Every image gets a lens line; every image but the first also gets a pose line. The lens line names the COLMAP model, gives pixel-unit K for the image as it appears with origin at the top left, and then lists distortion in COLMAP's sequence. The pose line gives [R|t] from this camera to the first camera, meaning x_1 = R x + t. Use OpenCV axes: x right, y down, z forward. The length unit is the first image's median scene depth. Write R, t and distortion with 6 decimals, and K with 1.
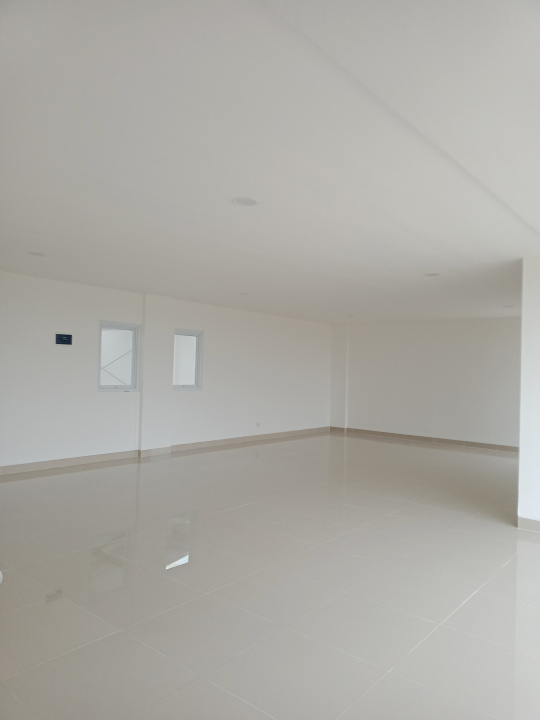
lens RADIAL K [[498.6, 0, 270.0], [0, 498.6, 360.0], [0, 0, 1]] dist [0.067169, -0.000835]
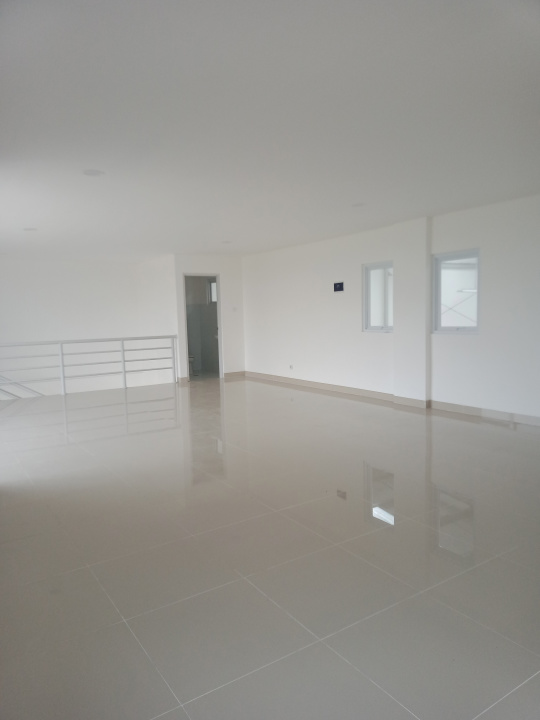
lens RADIAL K [[498.6, 0, 270.0], [0, 498.6, 360.0], [0, 0, 1]] dist [0.067169, -0.000835]
pose [[-0.283996, 0.060729, -0.956900, 0.657390], [0.032130, 0.998034, 0.053804, 0.052914], [0.958287, -0.015465, -0.285389, 0.977344]]
